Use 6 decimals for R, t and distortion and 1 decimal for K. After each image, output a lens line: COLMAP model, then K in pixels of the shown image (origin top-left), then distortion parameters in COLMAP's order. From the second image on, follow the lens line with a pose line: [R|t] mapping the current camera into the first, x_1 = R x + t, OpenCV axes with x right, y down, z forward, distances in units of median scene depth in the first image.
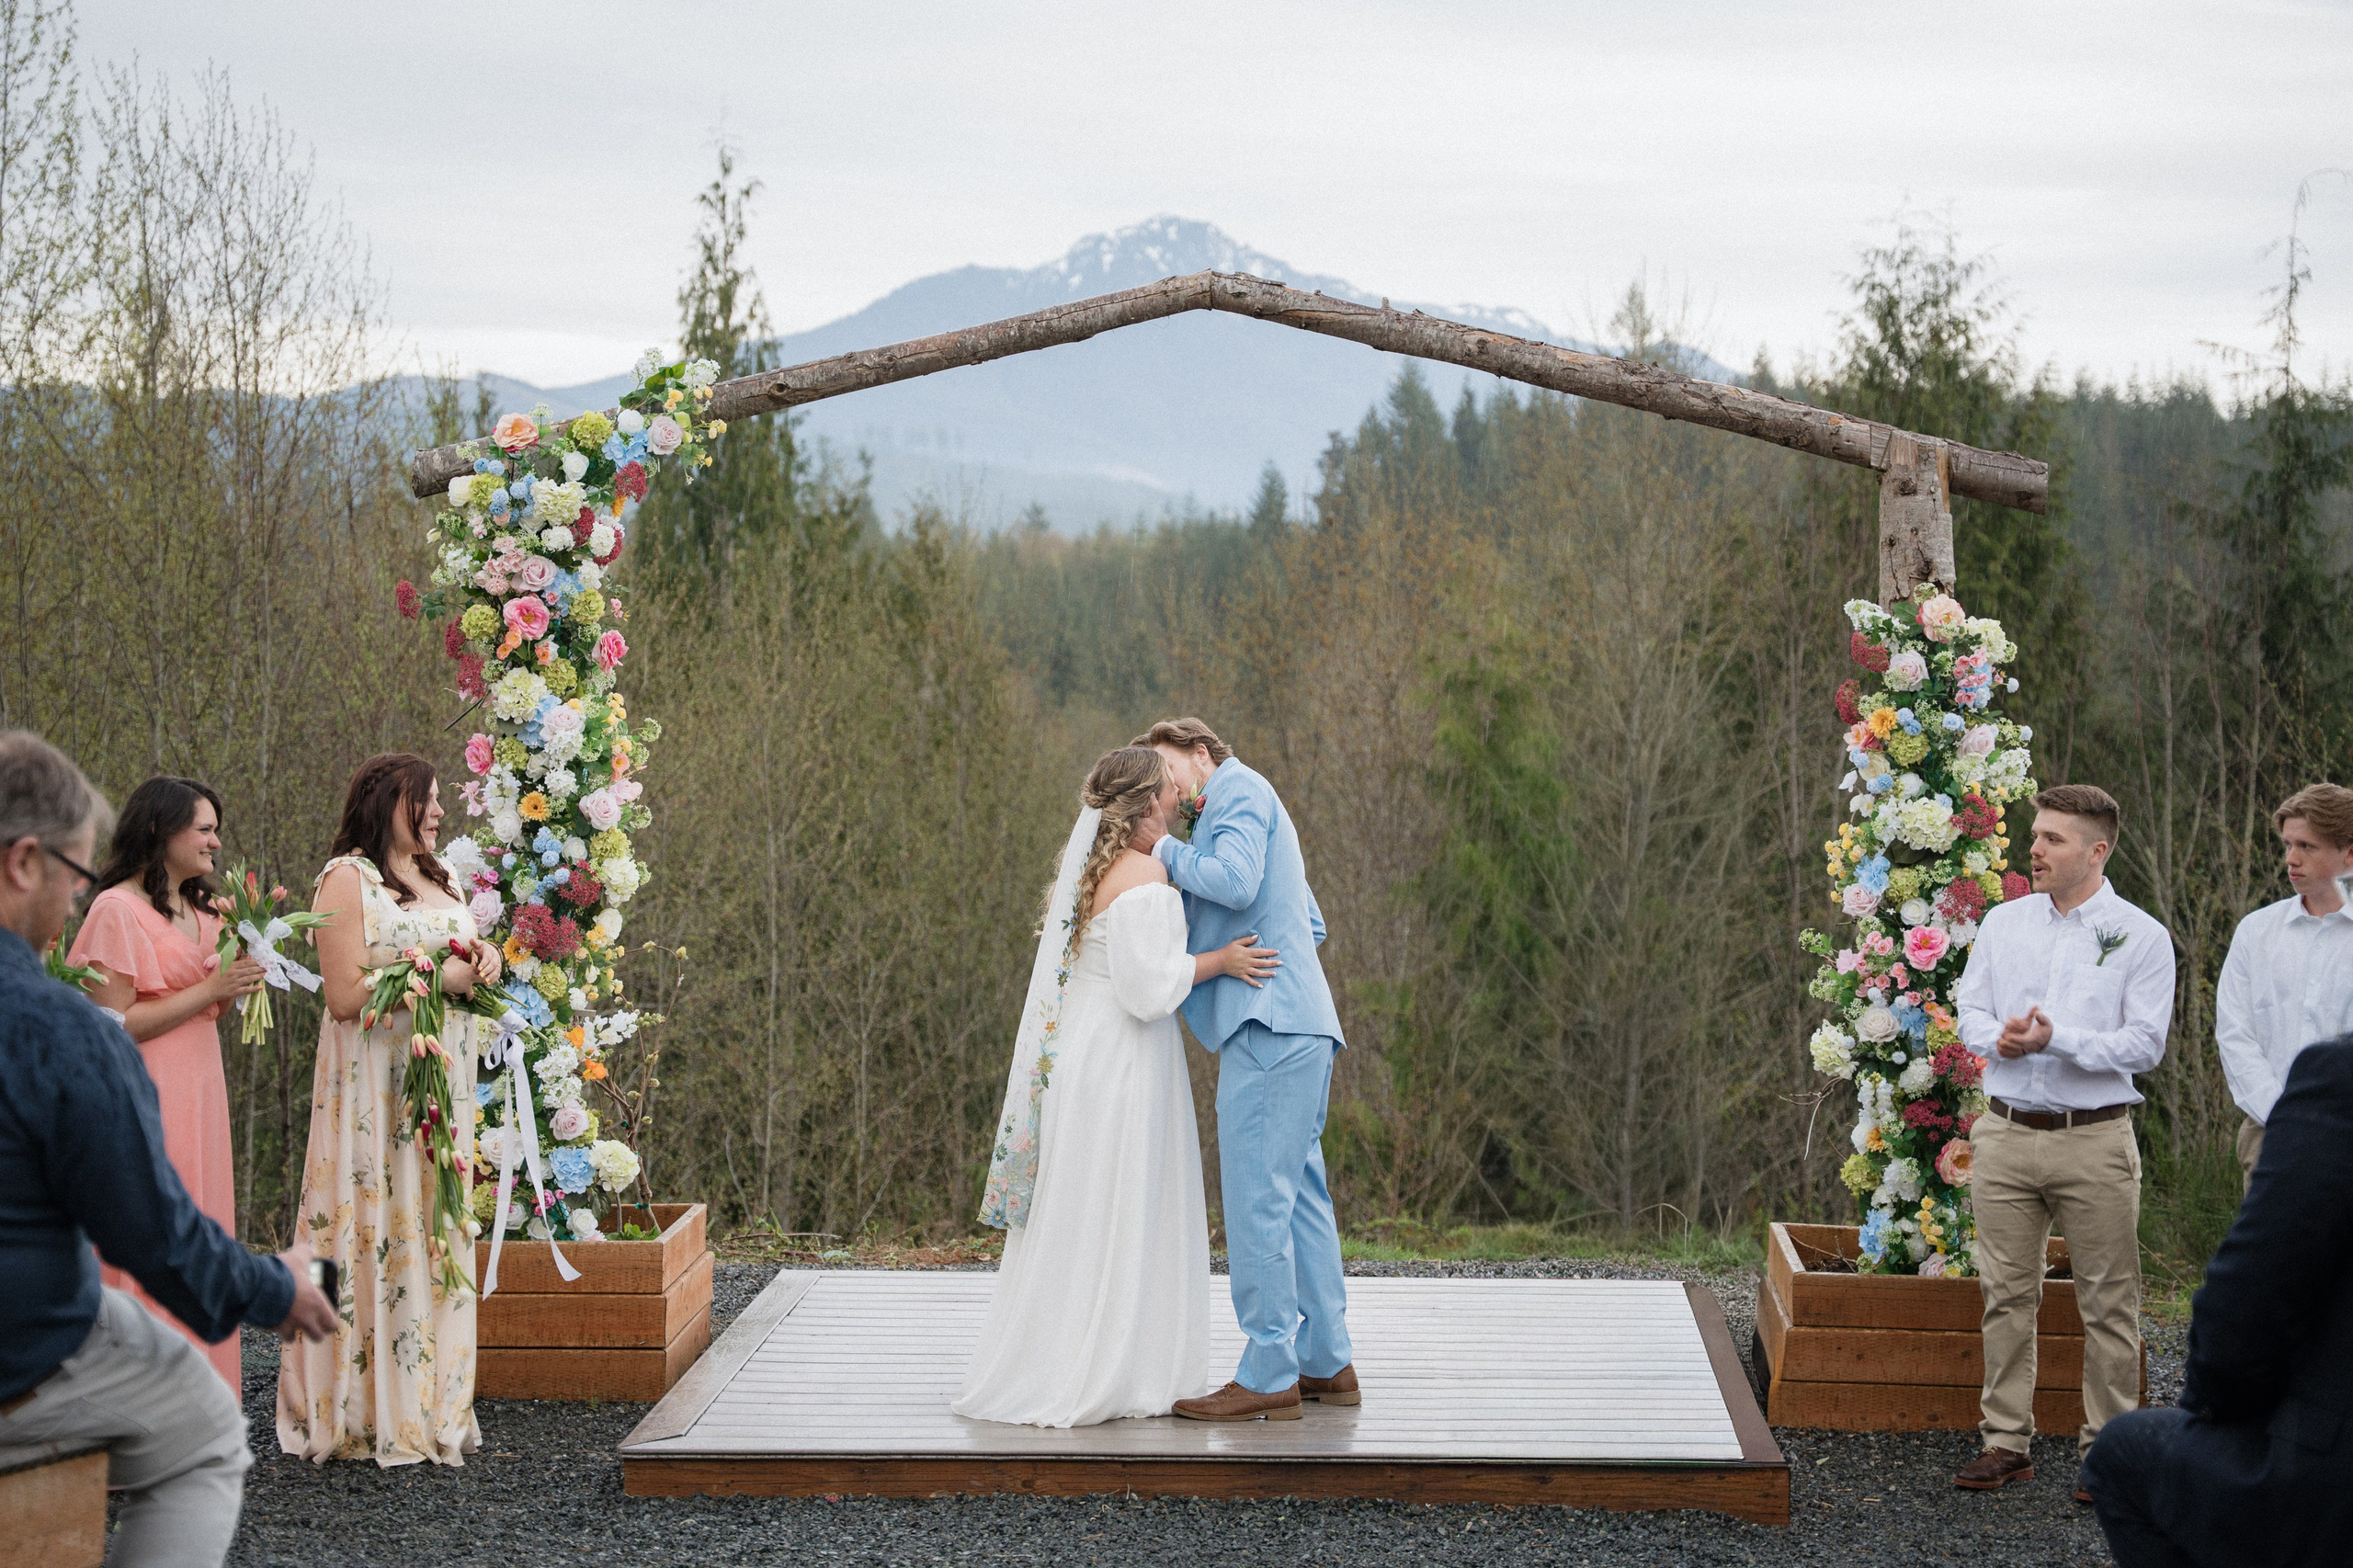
lens RADIAL K [[3704.6, 0, 1176.5], [0, 3704.6, 784.0], [0, 0, 1]] dist [0.171859, -0.011791]
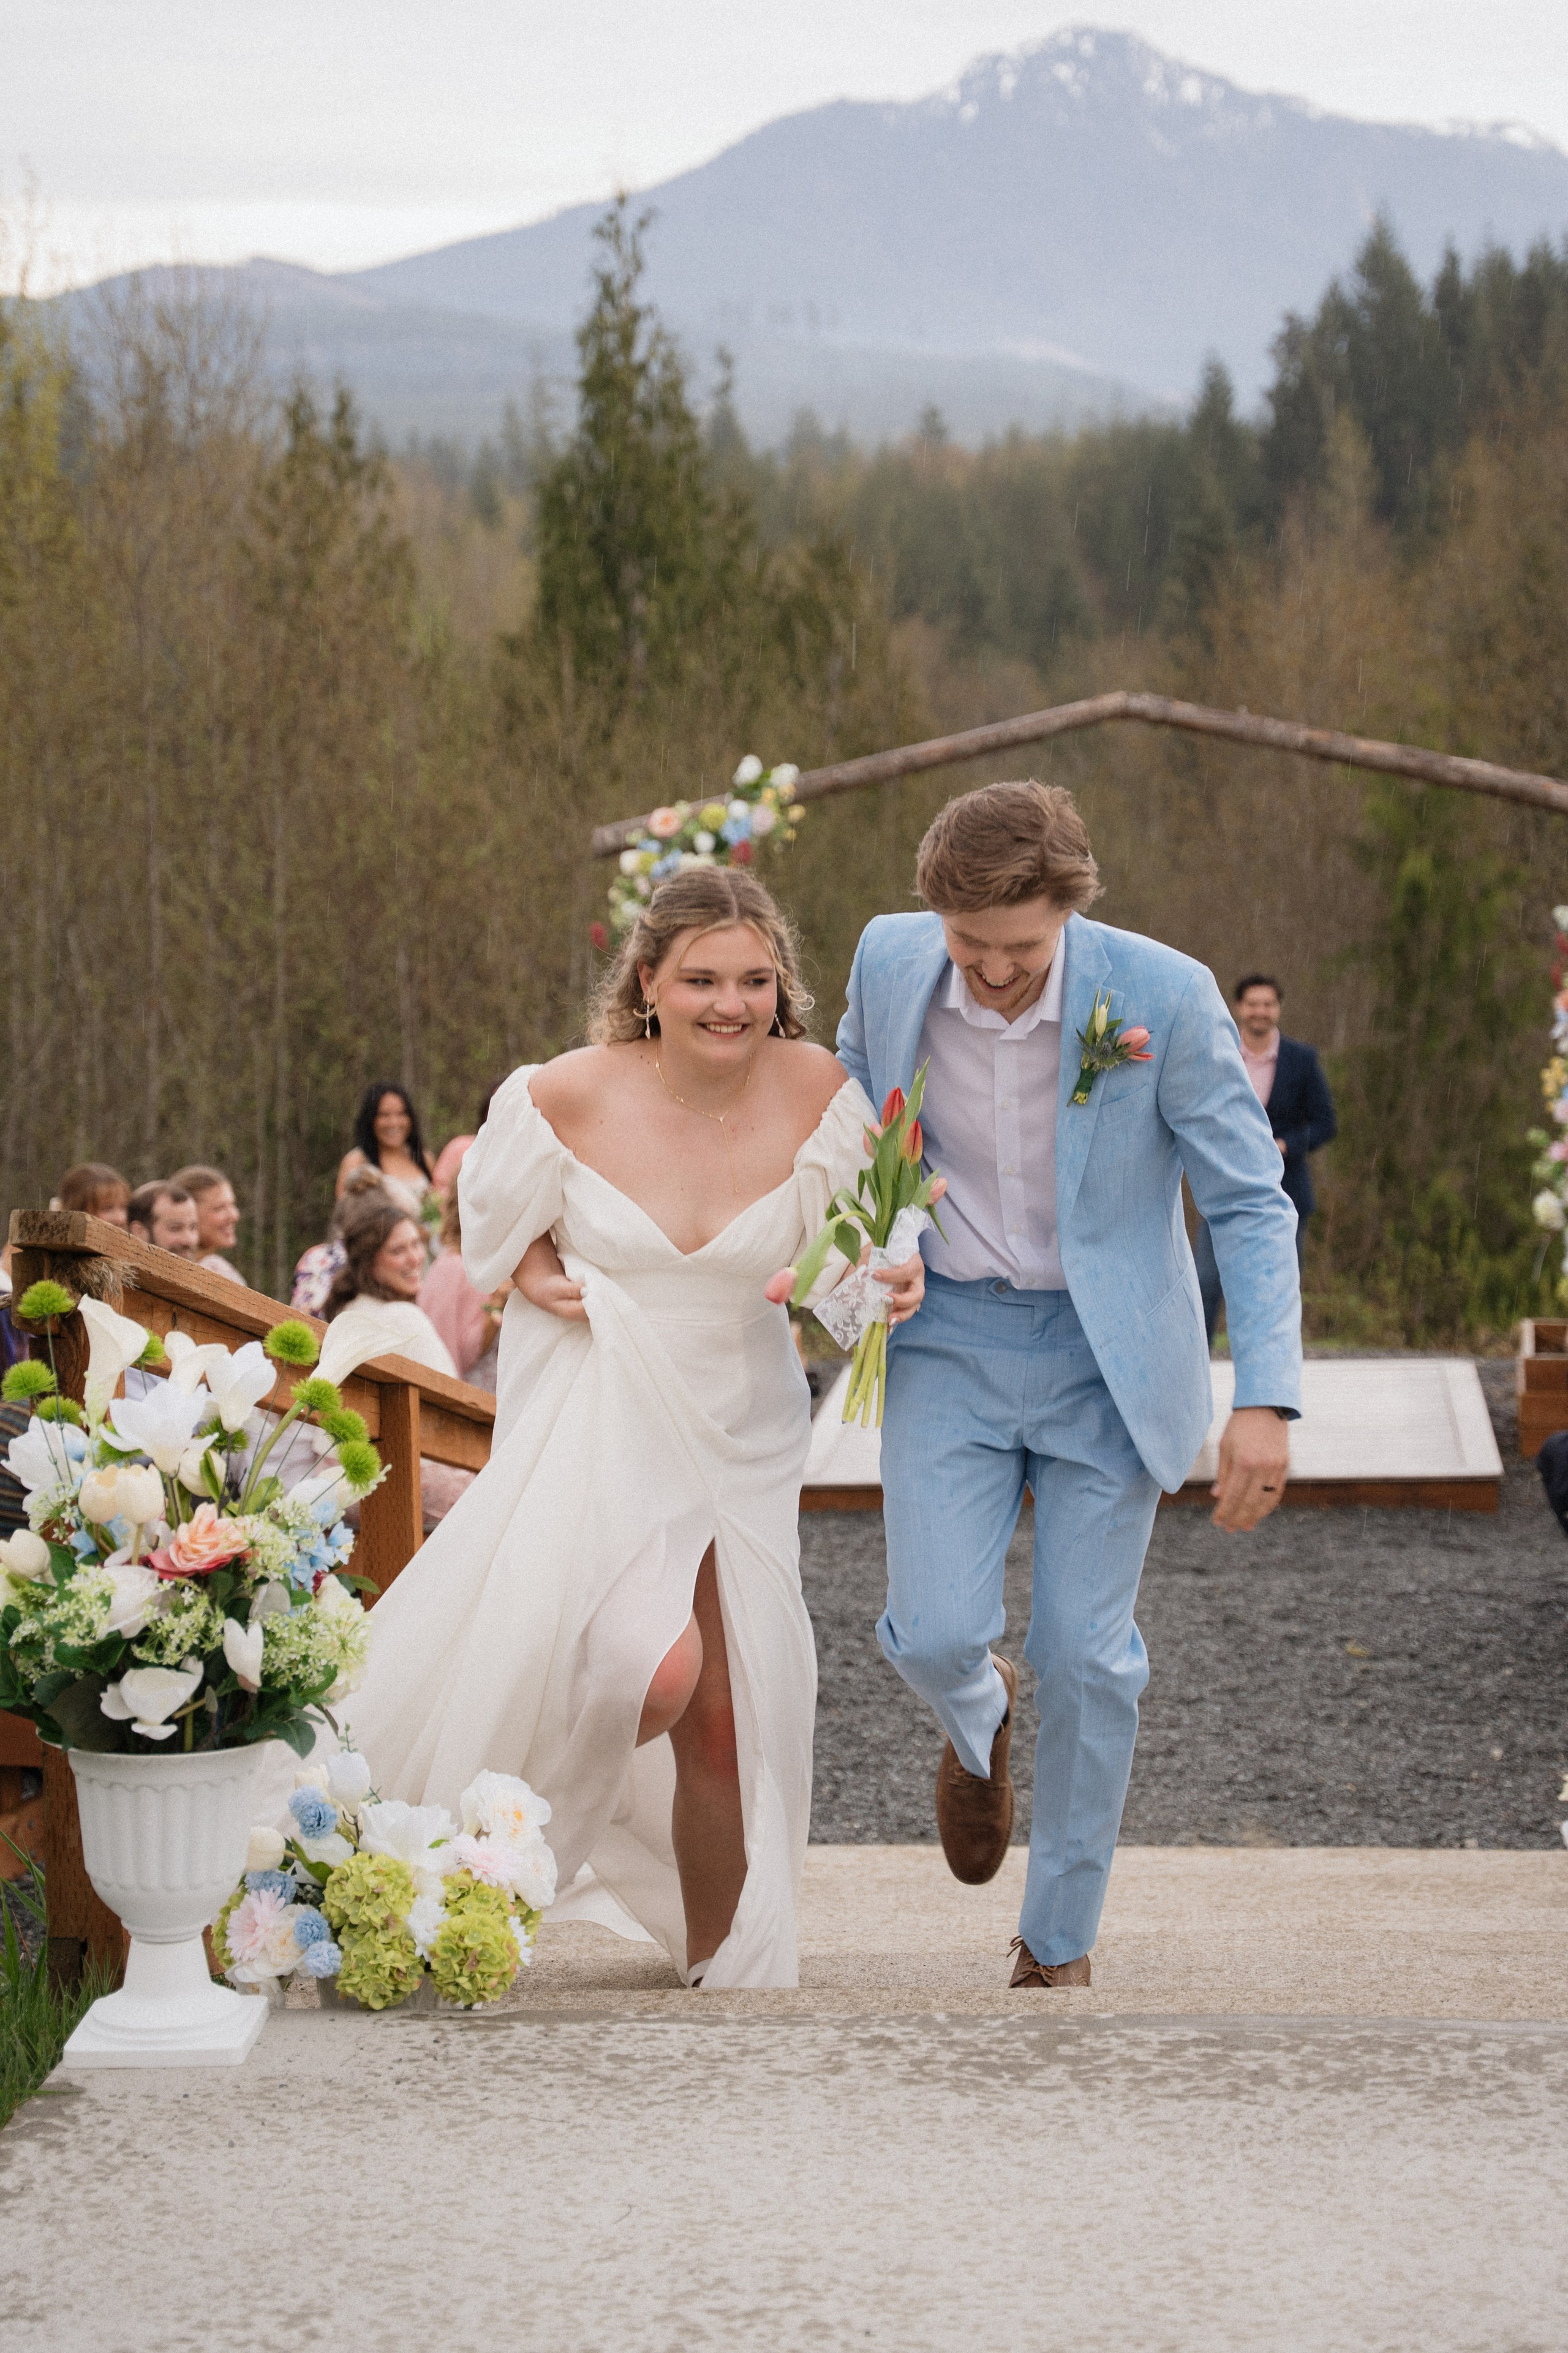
lens RADIAL K [[4540.2, 0, 948.2], [0, 4540.2, 1066.6], [0, 0, 1]] dist [0.172745, -0.236489]
pose [[0.998942, -0.026767, -0.037398, 0.002964], [0.029493, 0.996796, 0.074350, -0.128333], [0.035288, -0.075375, 0.996531, -0.826960]]
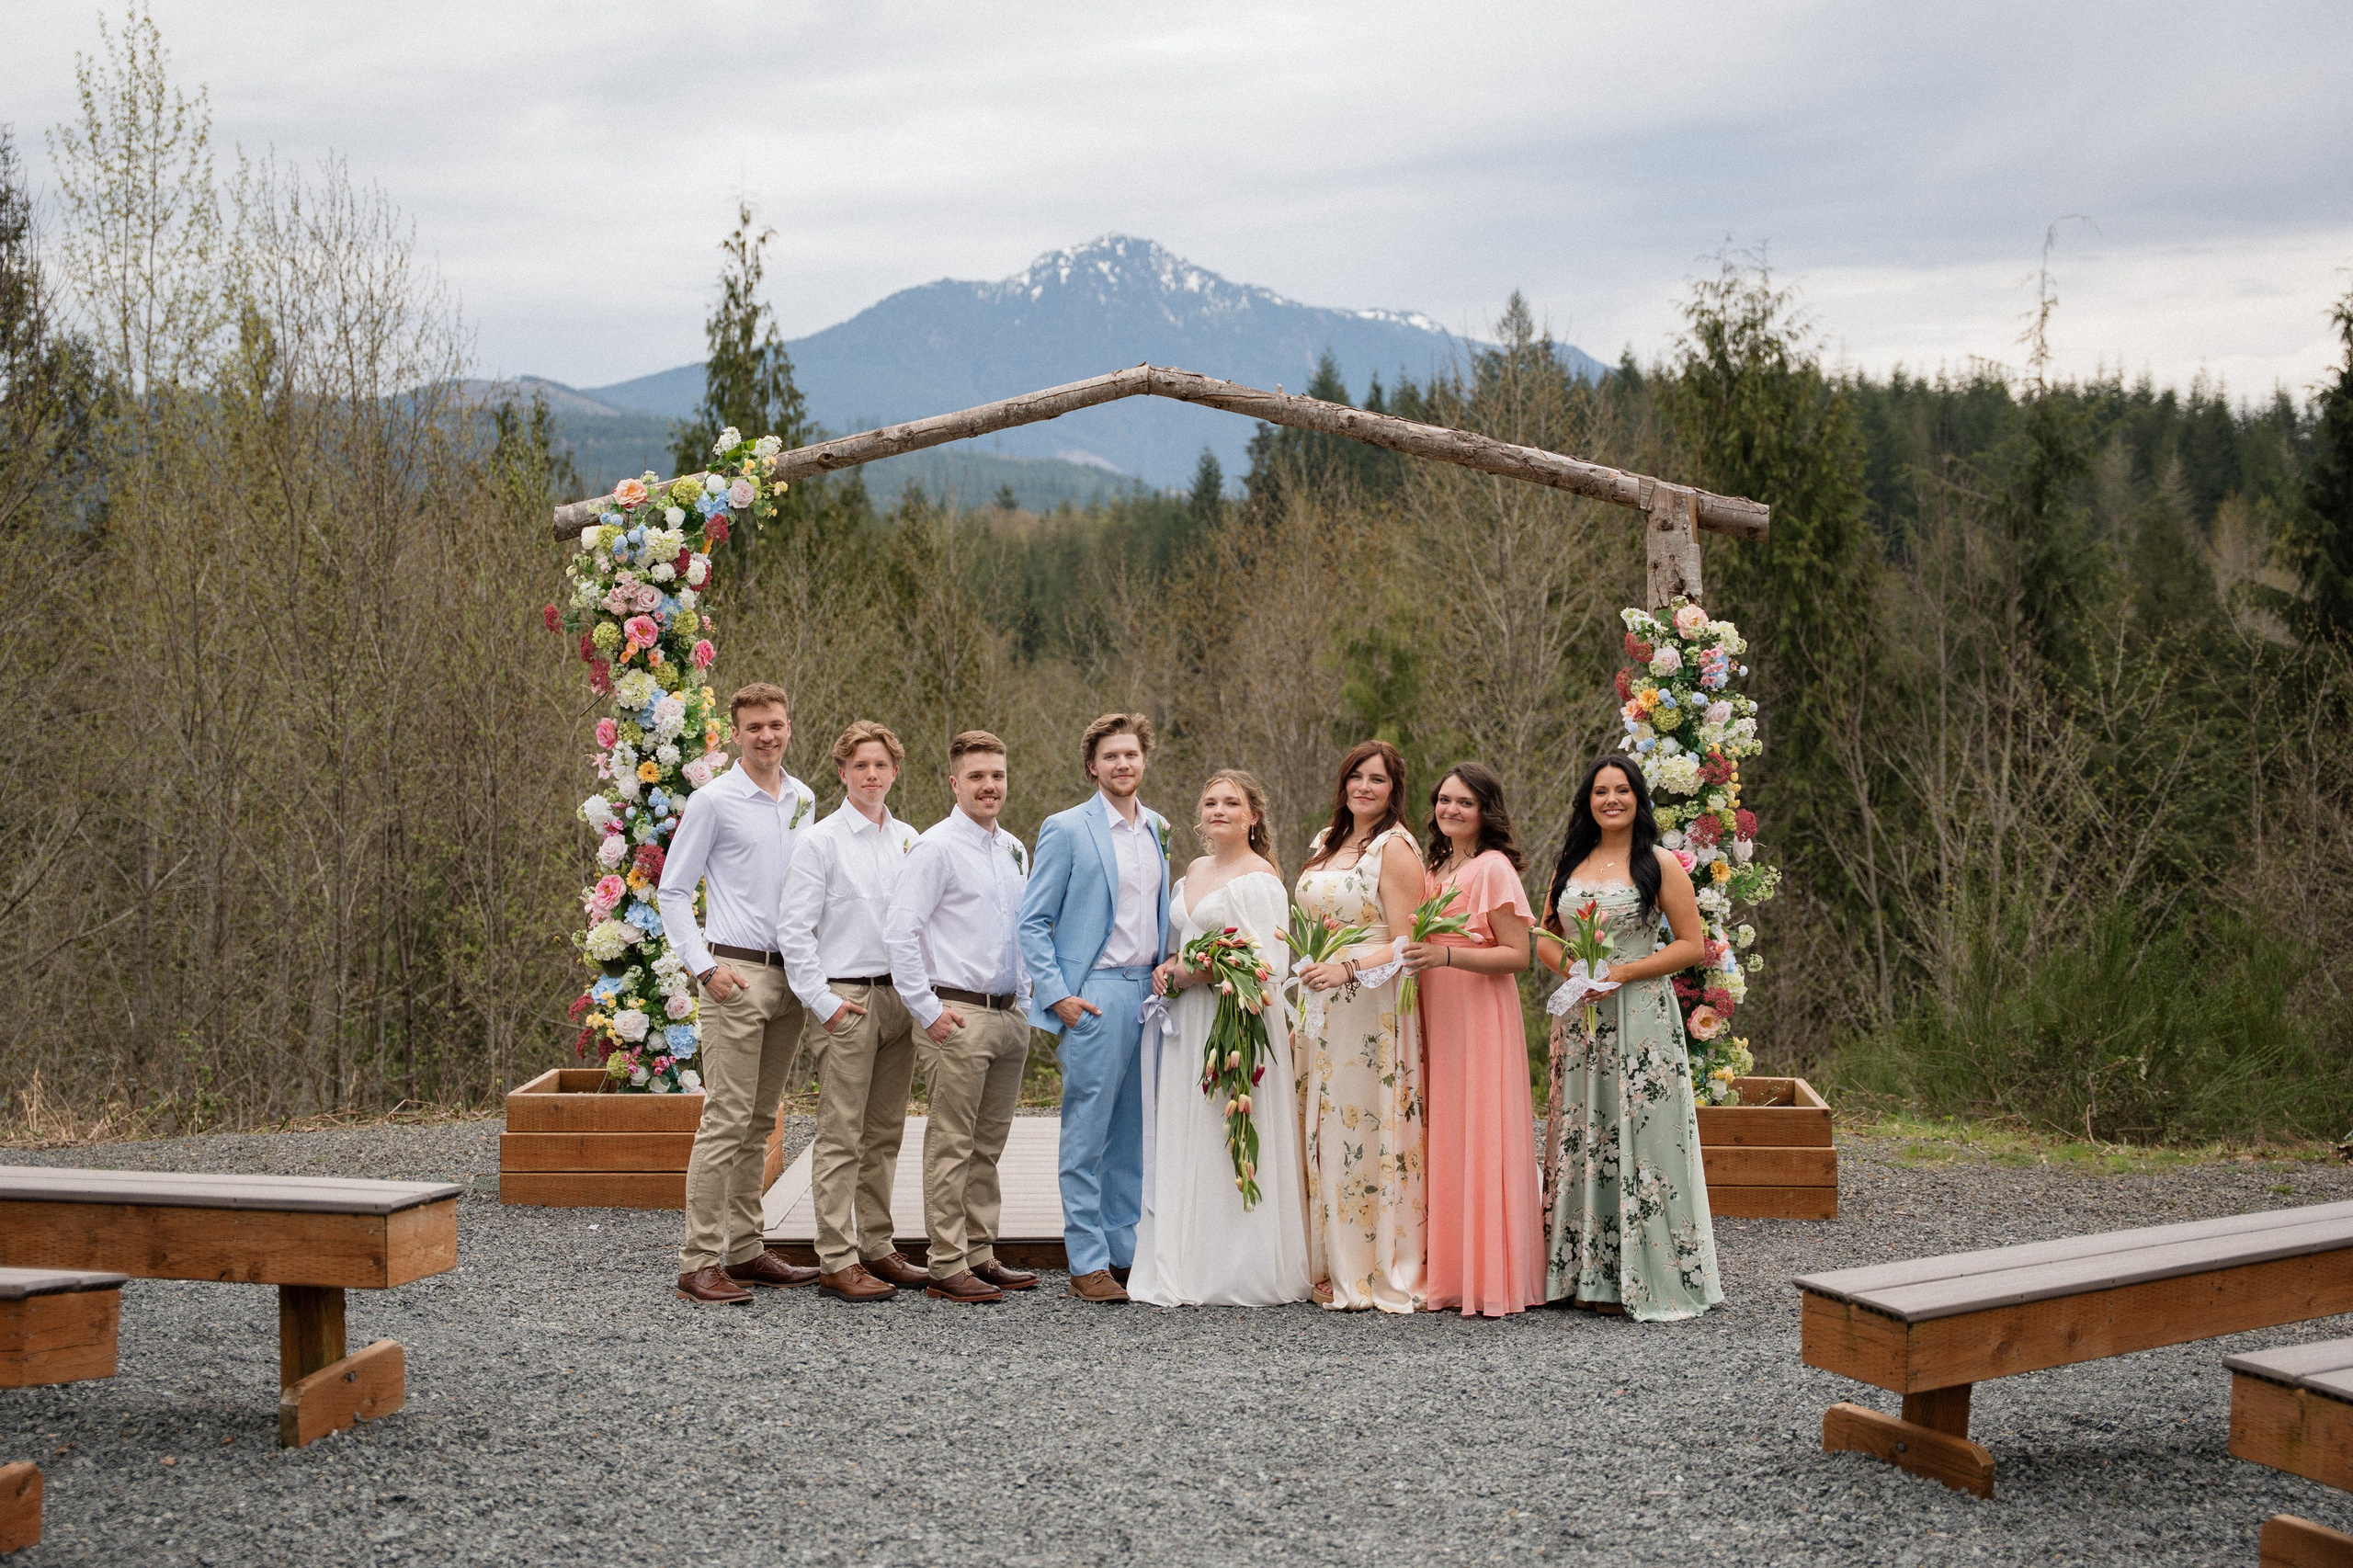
lens RADIAL K [[3199.5, 0, 1179.4], [0, 3199.5, 815.7], [0, 0, 1]] dist [0.075498, -0.079572]
pose [[0.999822, -0.010887, 0.015391, 0.000902], [0.010448, 0.999545, 0.028285, -0.008896], [-0.015692, -0.028120, 0.999481, -0.157309]]
